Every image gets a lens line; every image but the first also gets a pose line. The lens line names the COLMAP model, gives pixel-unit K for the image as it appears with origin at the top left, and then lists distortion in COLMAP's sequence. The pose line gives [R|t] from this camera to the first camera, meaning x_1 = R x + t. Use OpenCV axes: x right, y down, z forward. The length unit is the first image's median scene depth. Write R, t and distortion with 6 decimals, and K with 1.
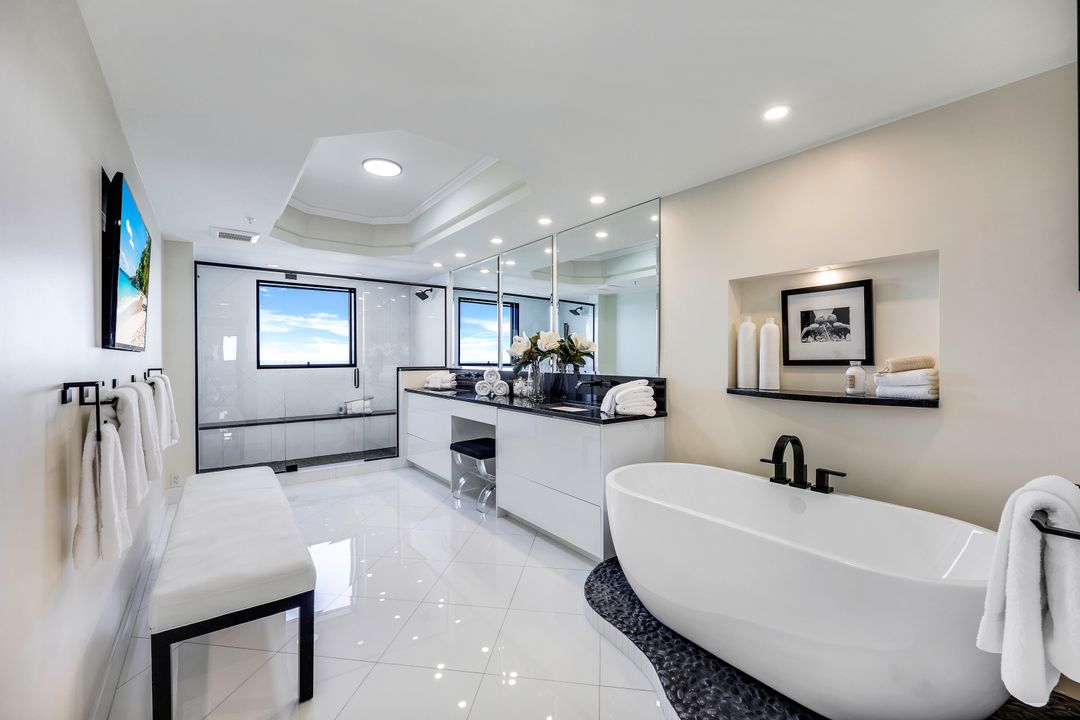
lens RADIAL K [[438.7, 0, 540.7], [0, 438.7, 357.1], [0, 0, 1]] dist [0.022380, -0.000227]
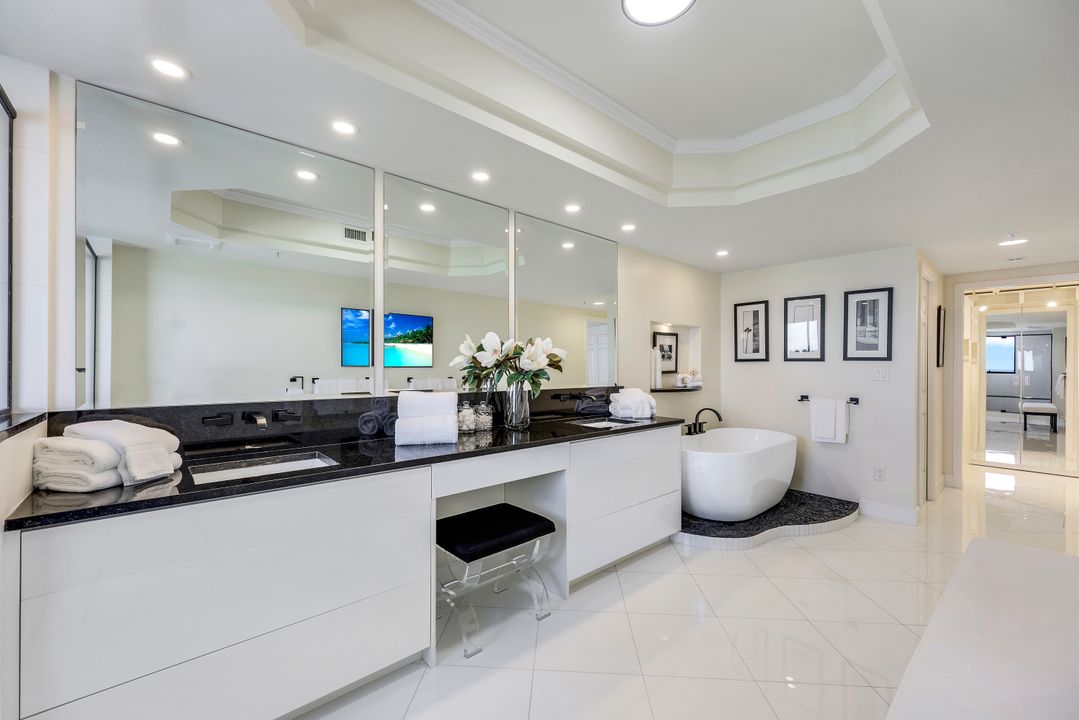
lens RADIAL K [[438.3, 0, 540.1], [0, 438.3, 360.2], [0, 0, 1]] dist [0.022380, -0.000227]
pose [[-0.090968, 0.022291, 0.995604, -1.137572], [0.005529, 0.999745, -0.021878, -0.001300], [-0.995839, 0.003515, -0.091068, 1.588488]]
